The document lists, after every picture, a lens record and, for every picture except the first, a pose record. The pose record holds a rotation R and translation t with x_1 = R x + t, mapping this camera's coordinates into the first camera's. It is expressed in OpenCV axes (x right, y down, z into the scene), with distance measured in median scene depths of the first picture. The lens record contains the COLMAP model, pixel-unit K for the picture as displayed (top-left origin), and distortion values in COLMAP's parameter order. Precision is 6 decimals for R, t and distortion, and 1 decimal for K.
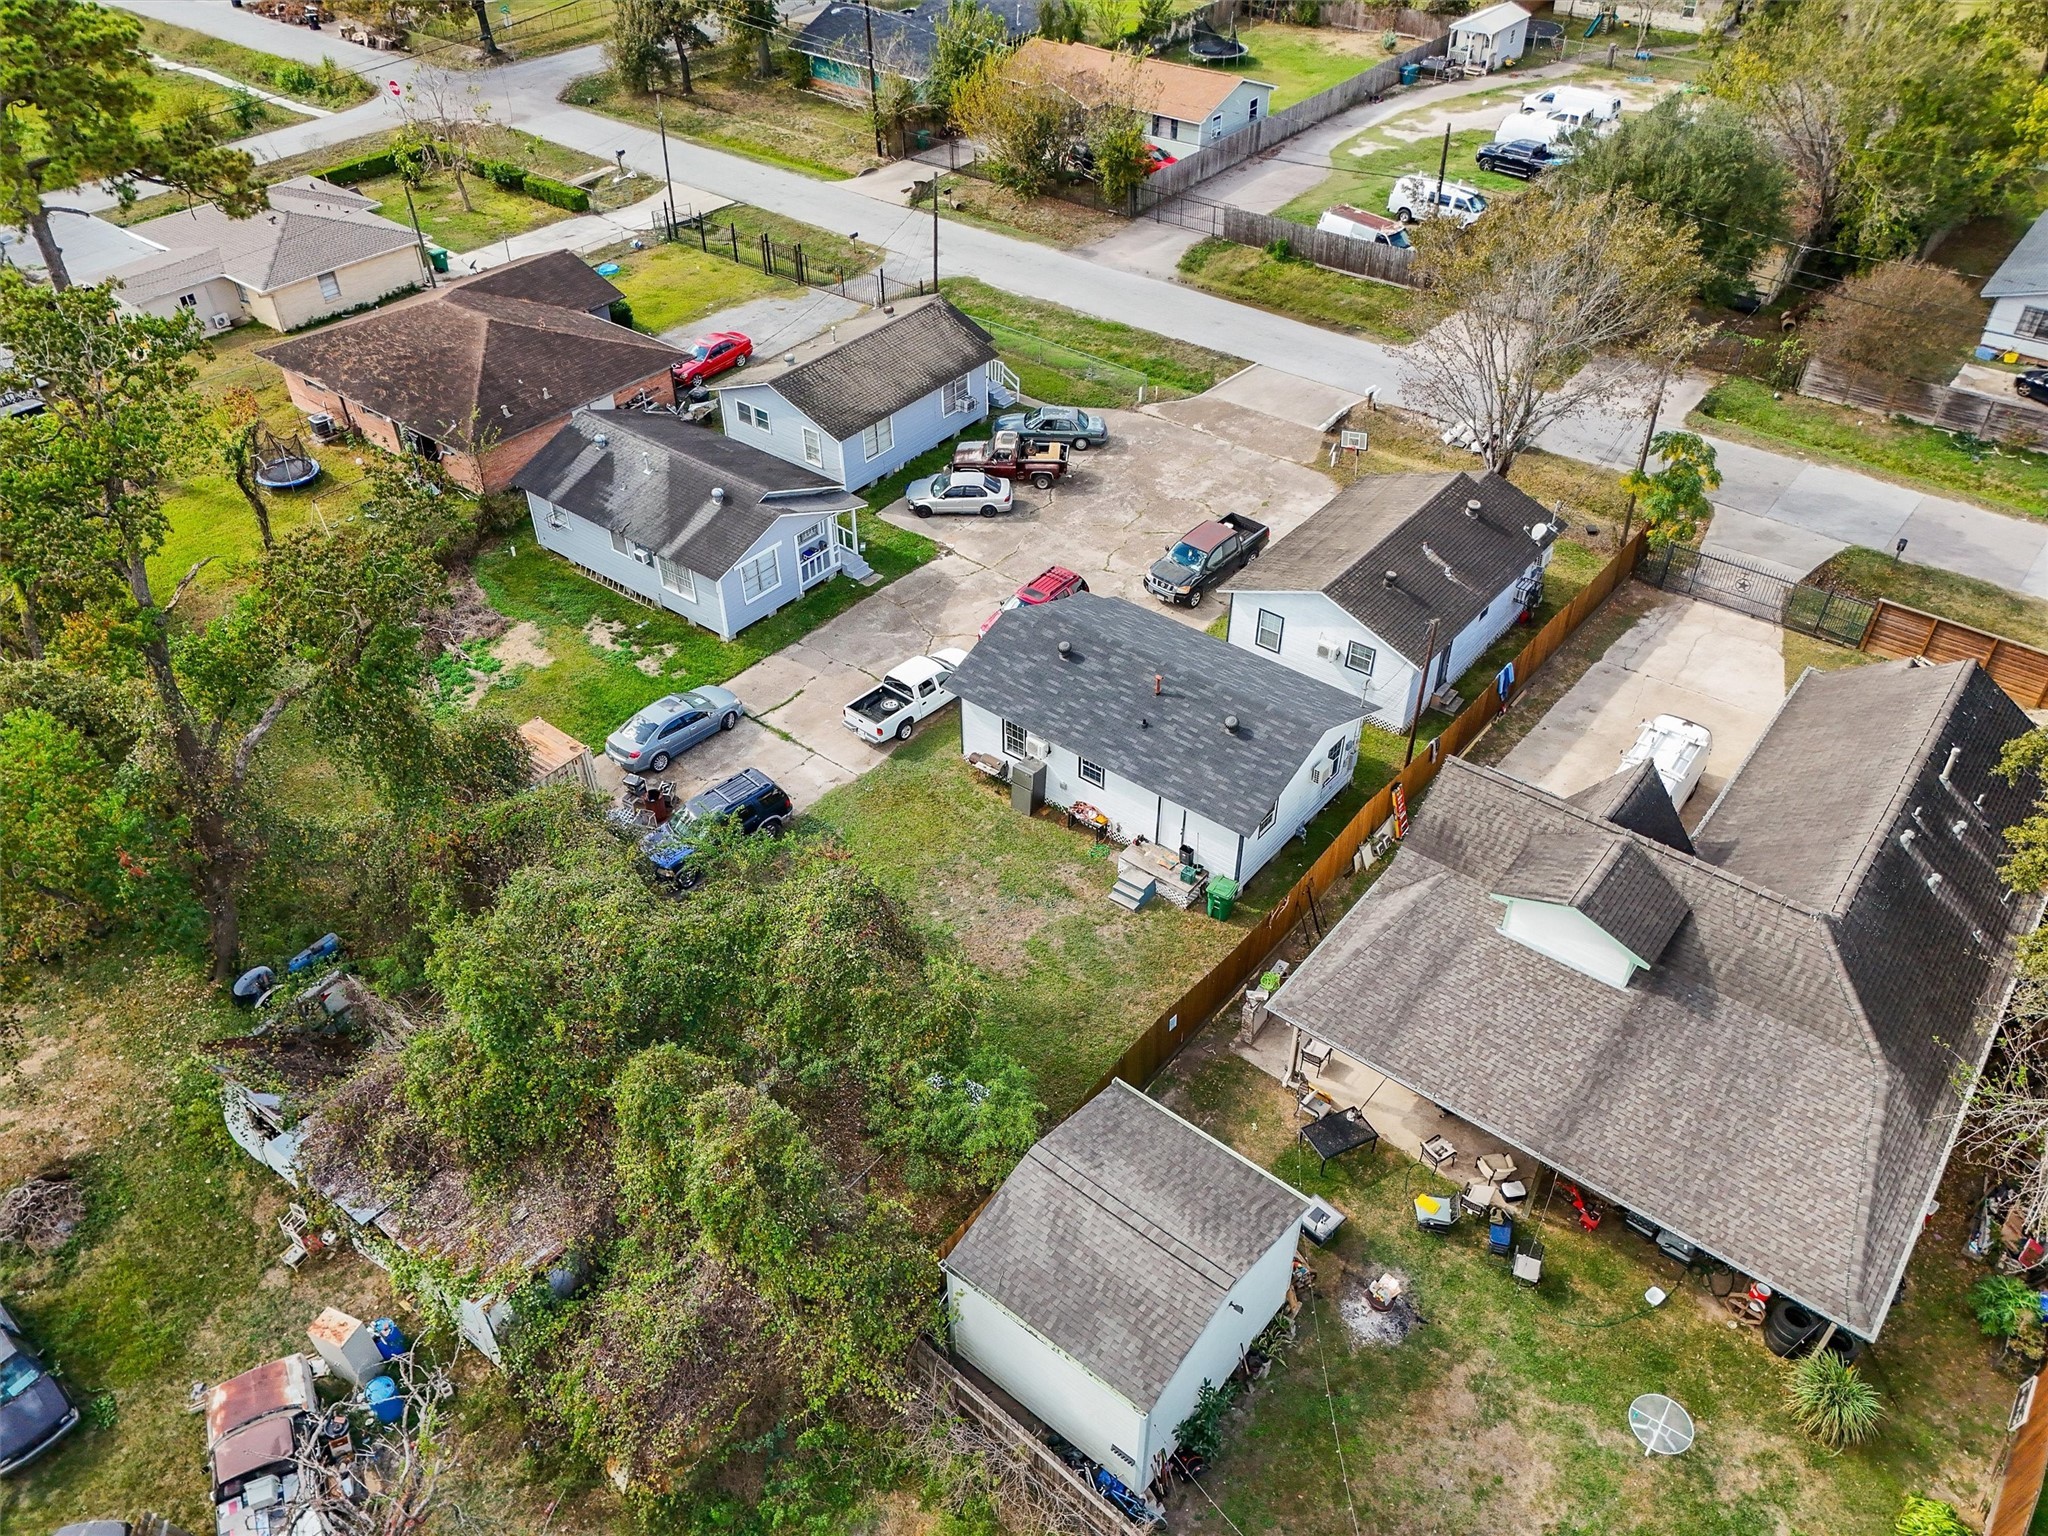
lens RADIAL K [[1507.4, 0, 1024.7], [0, 1507.4, 768.5], [0, 0, 1]] dist [0.063766, -0.054148]
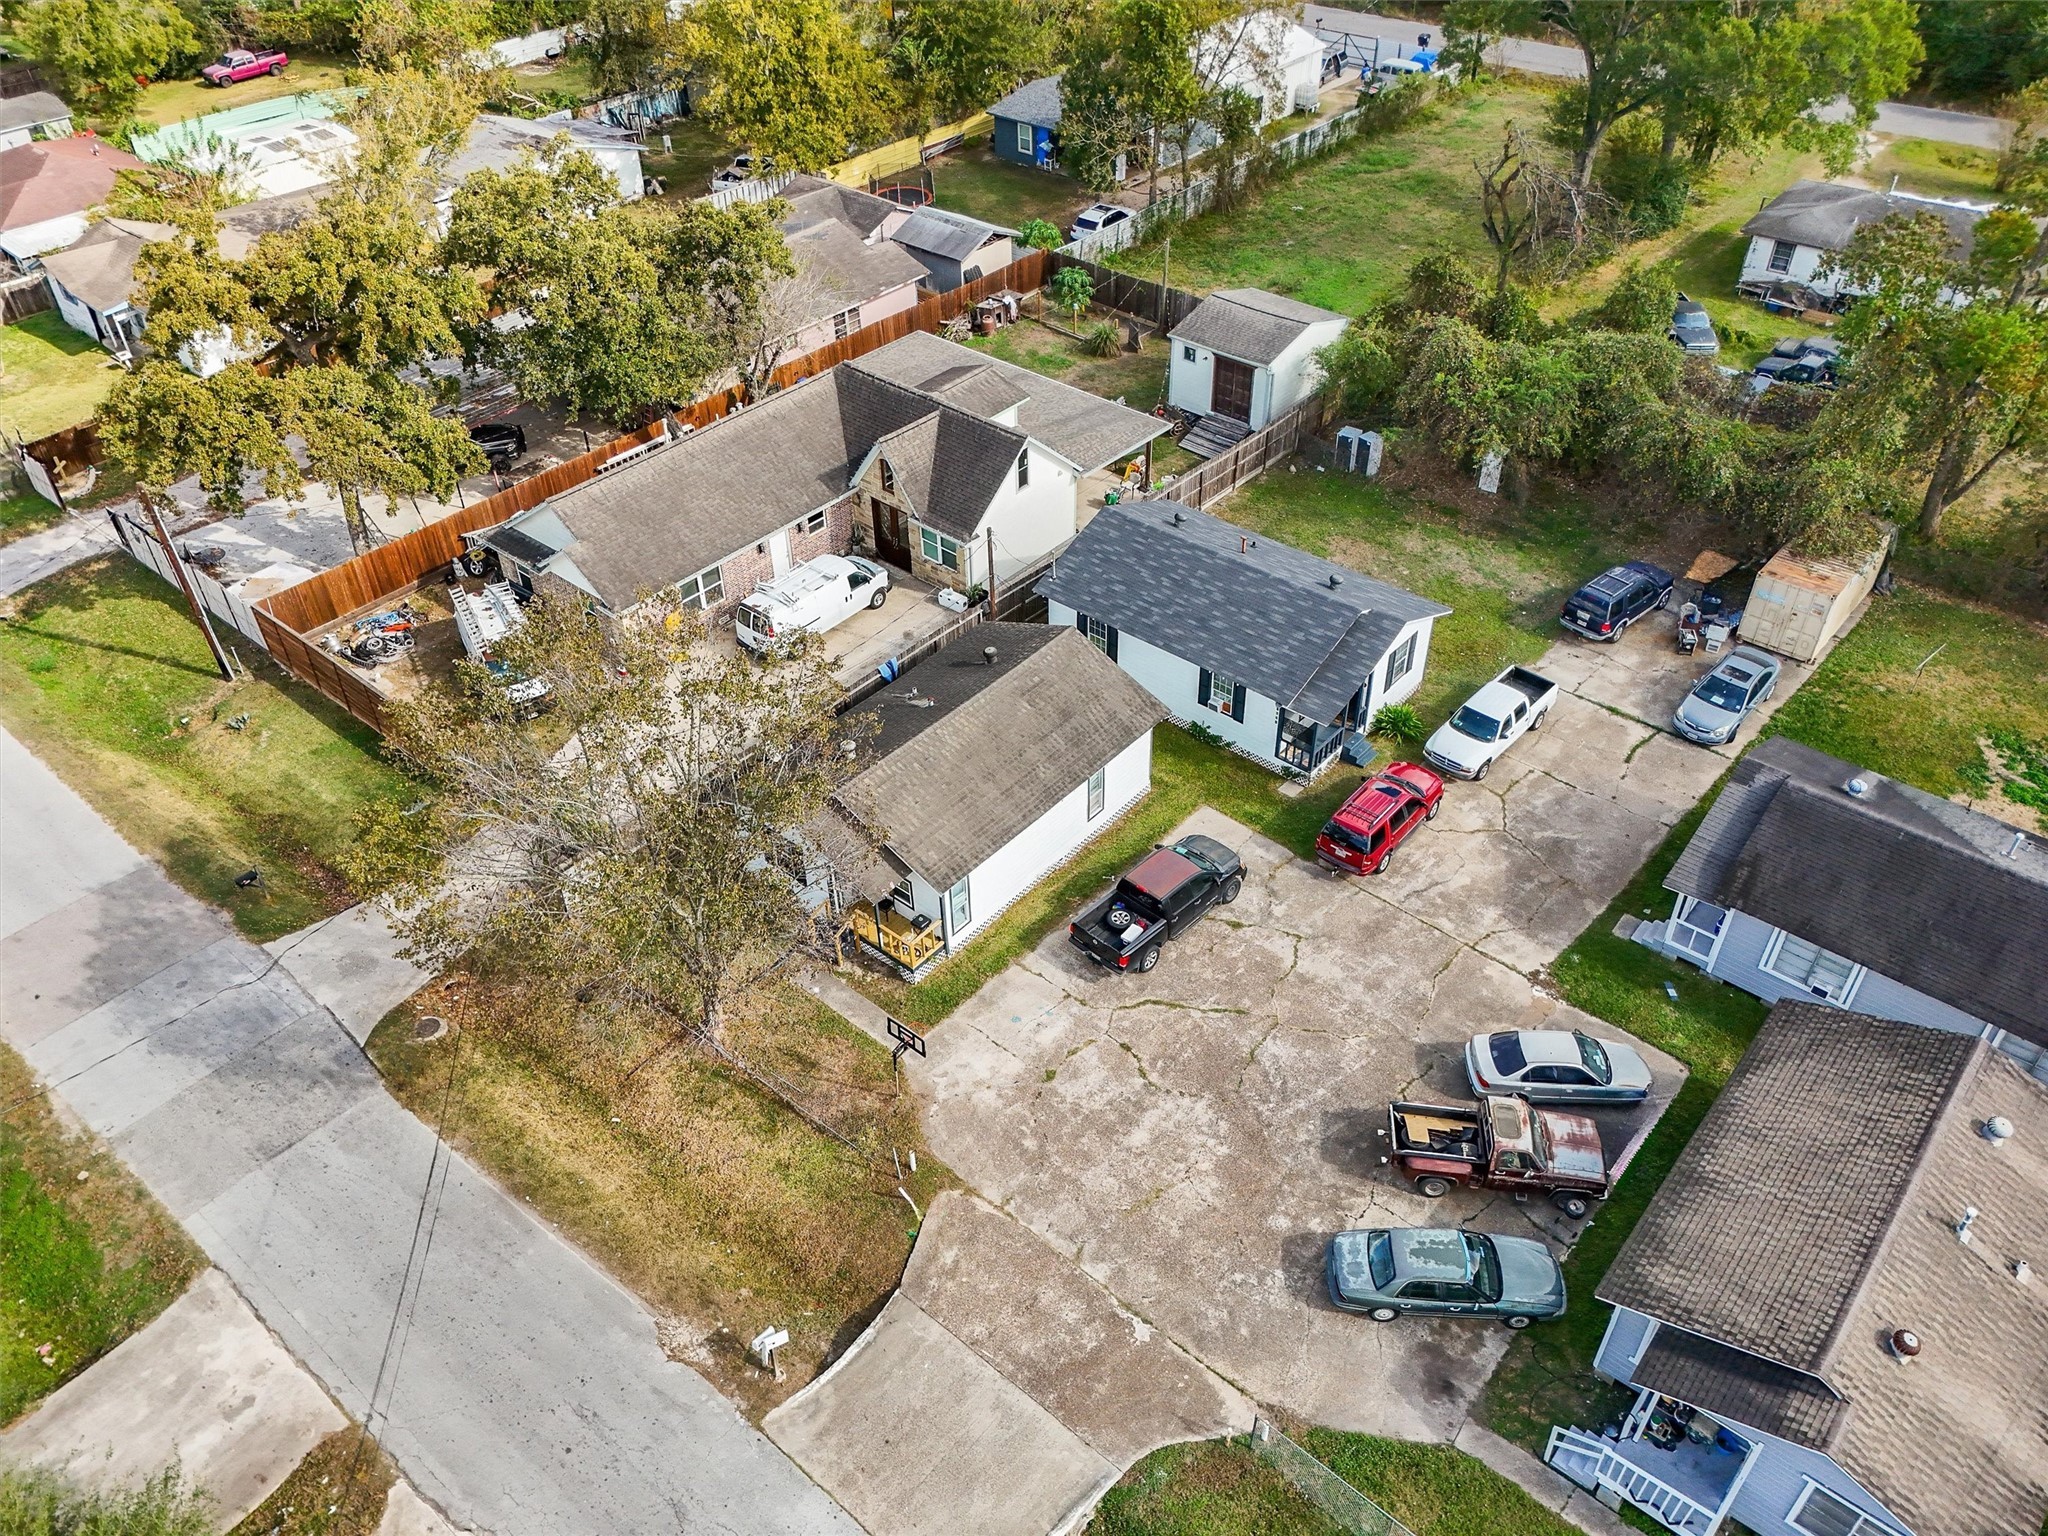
lens RADIAL K [[1507.4, 0, 1015.0], [0, 1507.4, 767.8], [0, 0, 1]] dist [0.063766, -0.054148]
pose [[-0.998614, -0.010796, 0.051516, 0.145248], [0.048508, 0.191139, 0.980364, -0.818705], [-0.020430, 0.981504, -0.190350, 1.010897]]
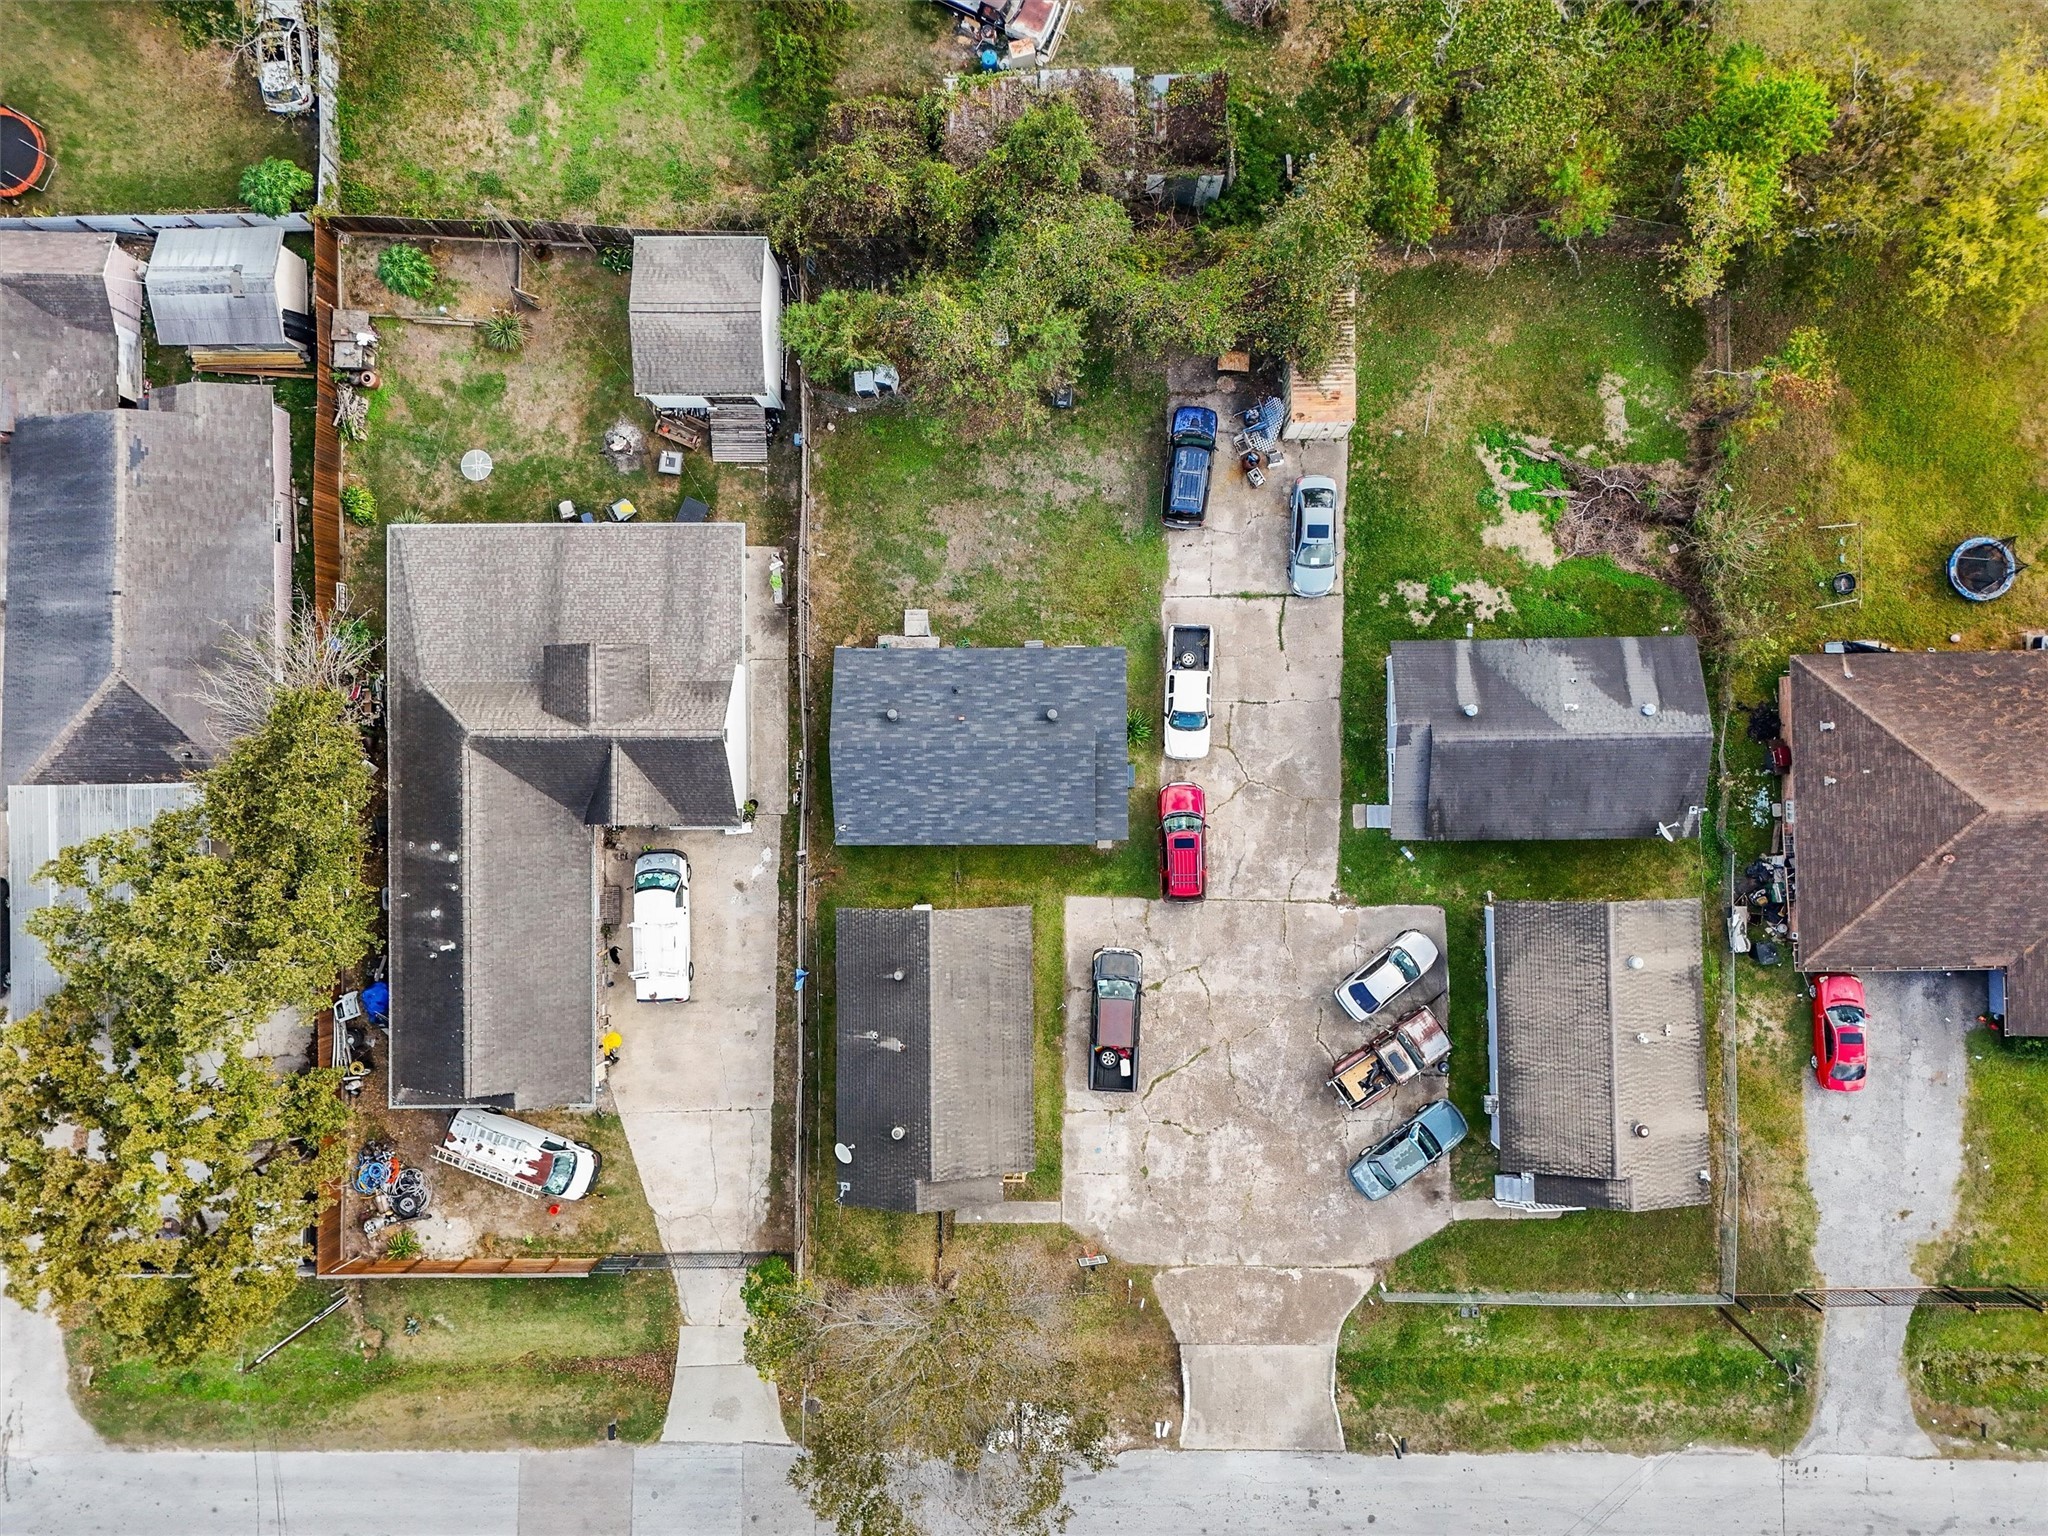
lens RADIAL K [[1507.4, 0, 1011.3], [0, 1507.4, 769.9], [0, 0, 1]] dist [0.063766, -0.054148]
pose [[-0.777284, 0.628721, 0.023233, 0.040179], [-0.368080, -0.484383, 0.793656, -0.809882], [0.510242, 0.608344, 0.607923, 0.203500]]
